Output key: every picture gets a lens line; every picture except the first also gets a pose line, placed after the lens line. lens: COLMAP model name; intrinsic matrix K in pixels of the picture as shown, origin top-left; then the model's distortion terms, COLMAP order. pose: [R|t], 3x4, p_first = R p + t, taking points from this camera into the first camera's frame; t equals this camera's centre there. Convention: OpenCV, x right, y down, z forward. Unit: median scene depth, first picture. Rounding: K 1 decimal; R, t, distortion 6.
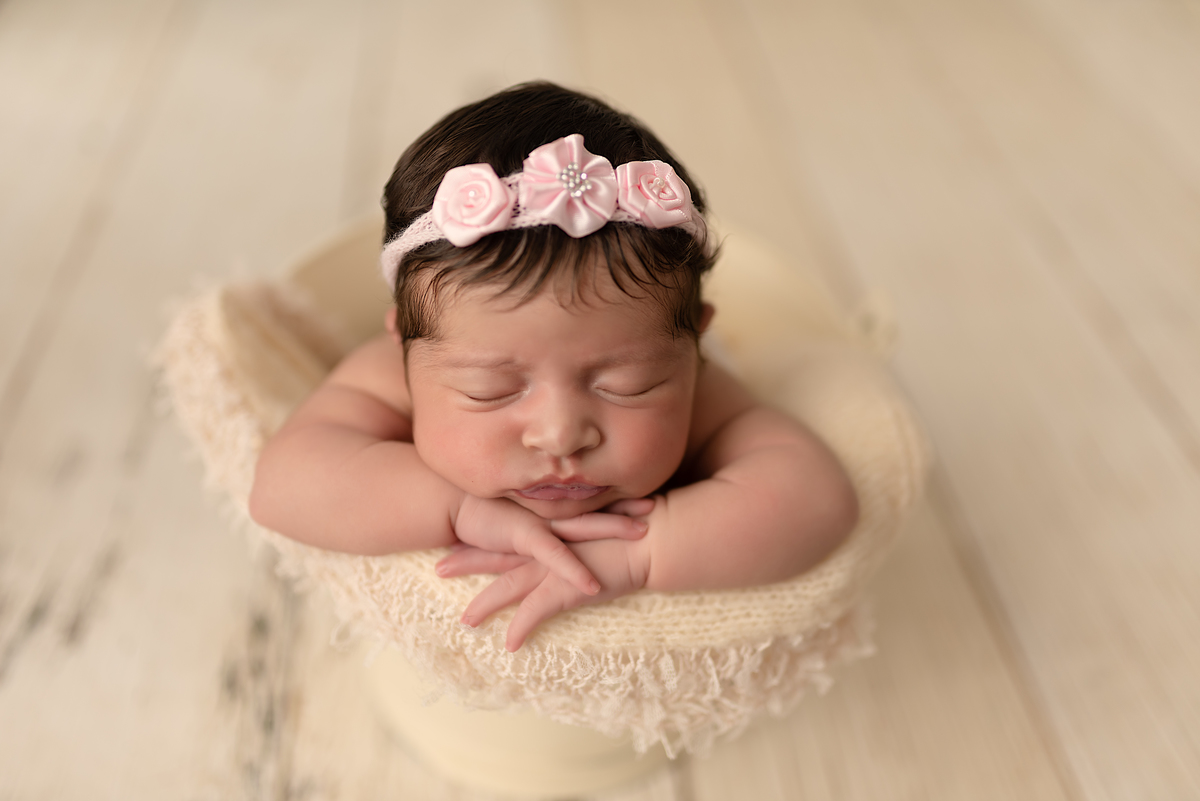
lens RADIAL K [[1313.3, 0, 642.3], [0, 1313.3, 395.9], [0, 0, 1]] dist [-0.109979, 0.303038]
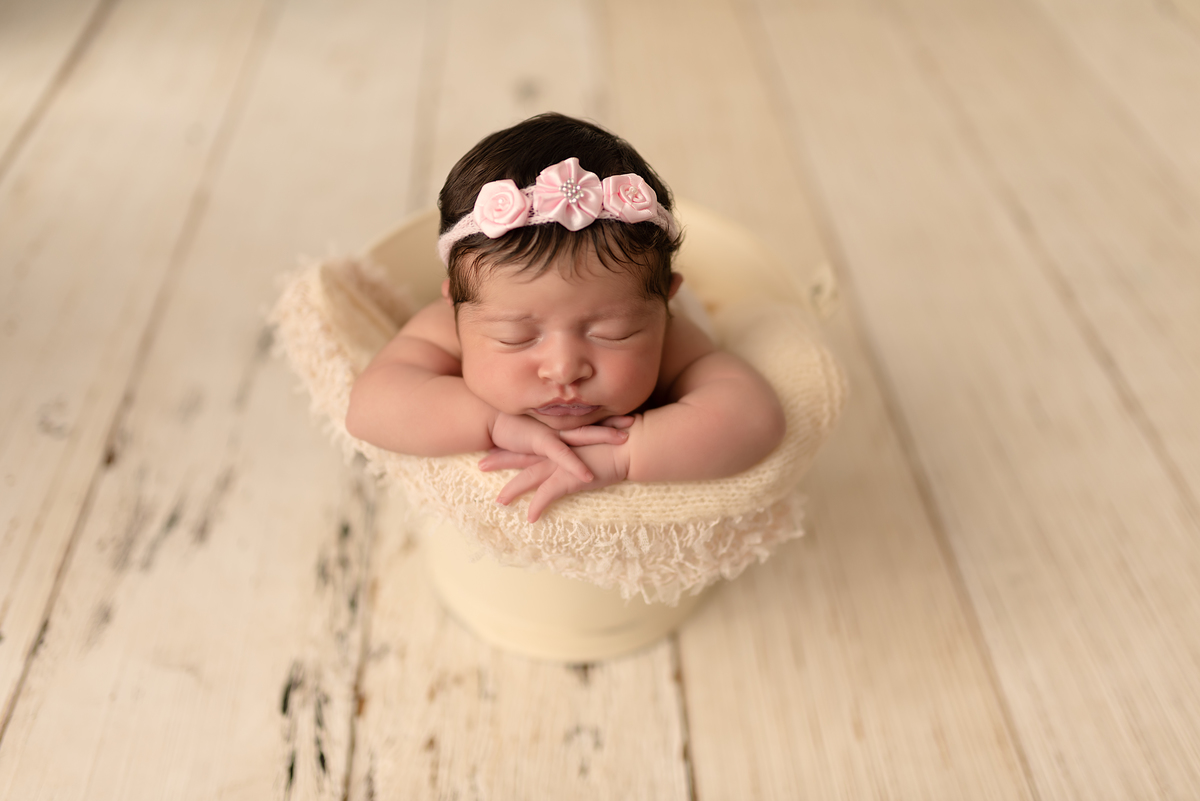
lens RADIAL K [[1184.6, 0, 600.0], [0, 1184.6, 400.5], [0, 0, 1]] dist [-0.004555, -0.006959]
pose [[0.998117, -0.000778, -0.061327, 0.051635], [0.003245, 0.999189, 0.040133, 0.011289], [0.061246, -0.040256, 0.997311, -0.265588]]
